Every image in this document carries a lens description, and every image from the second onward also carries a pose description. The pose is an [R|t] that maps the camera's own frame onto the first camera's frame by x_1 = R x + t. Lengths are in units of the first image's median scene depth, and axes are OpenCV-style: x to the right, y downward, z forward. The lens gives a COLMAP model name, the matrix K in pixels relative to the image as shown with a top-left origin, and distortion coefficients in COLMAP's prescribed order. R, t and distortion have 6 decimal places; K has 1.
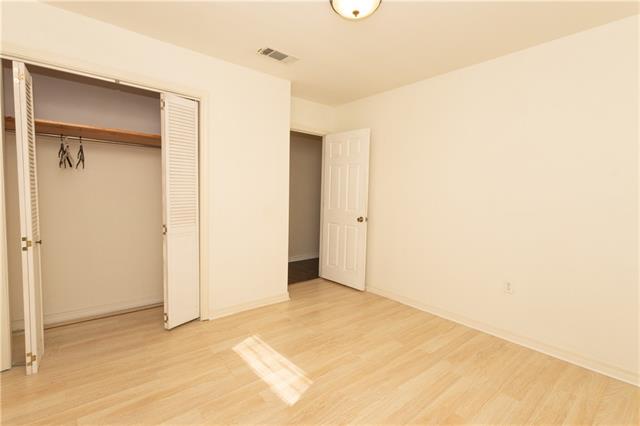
lens RADIAL K [[293.3, 0, 320.0], [0, 293.3, 211.3], [0, 0, 1]] dist [0.004249, 0.000377]
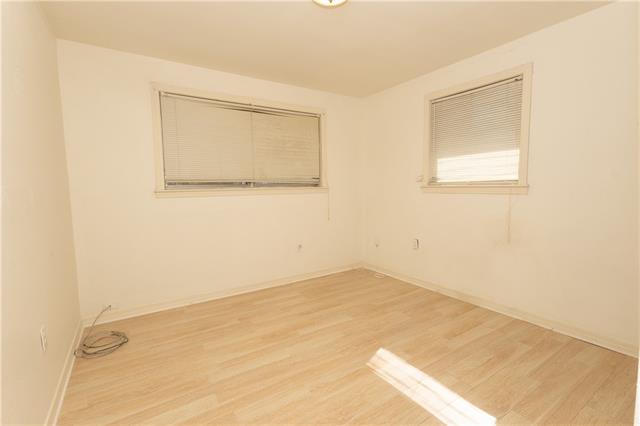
lens RADIAL K [[293.3, 0, 320.0], [0, 293.3, 211.3], [0, 0, 1]] dist [0.004249, 0.000377]
pose [[-0.993126, -0.021298, 0.115098, 0.031131], [-0.003175, 0.987848, 0.155393, -0.119680], [-0.117009, 0.153960, -0.981125, 1.937468]]
